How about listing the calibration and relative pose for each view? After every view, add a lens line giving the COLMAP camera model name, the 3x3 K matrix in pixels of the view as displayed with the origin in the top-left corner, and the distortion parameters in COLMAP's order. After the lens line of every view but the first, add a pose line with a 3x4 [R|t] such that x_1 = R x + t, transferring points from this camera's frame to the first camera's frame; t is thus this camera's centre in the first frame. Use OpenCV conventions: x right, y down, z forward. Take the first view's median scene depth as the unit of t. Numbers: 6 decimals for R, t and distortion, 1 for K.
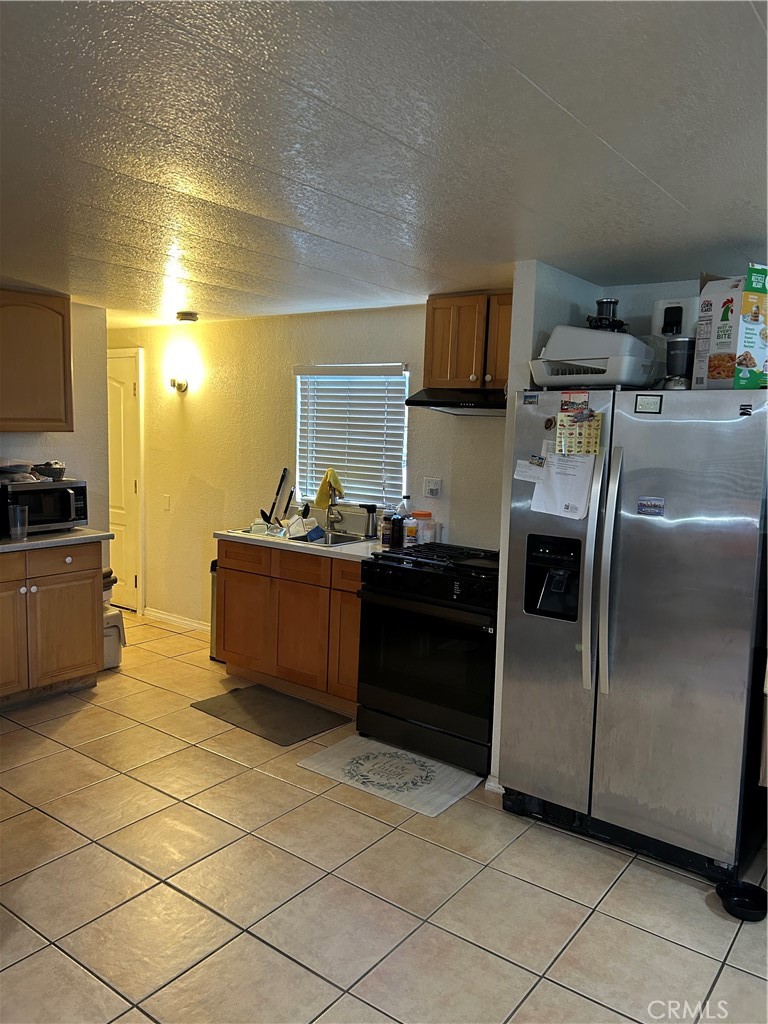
lens RADIAL K [[782.0, 0, 384.0], [0, 782.0, 512.0], [0, 0, 1]] dist [0.084284, -0.099873]
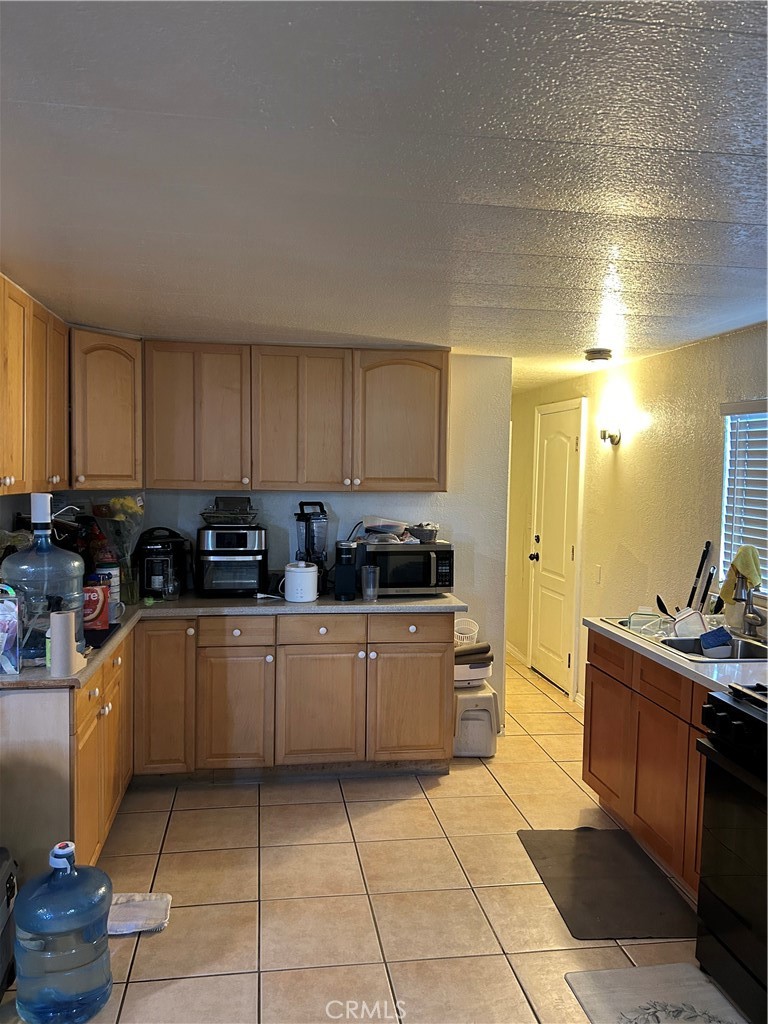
lens RADIAL K [[782.0, 0, 384.0], [0, 782.0, 512.0], [0, 0, 1]] dist [0.084284, -0.099873]
pose [[0.706290, 0.026335, -0.707433, 0.211067], [-0.078687, 0.996036, -0.041481, -0.033295], [0.703536, 0.084963, 0.705562, 0.299813]]
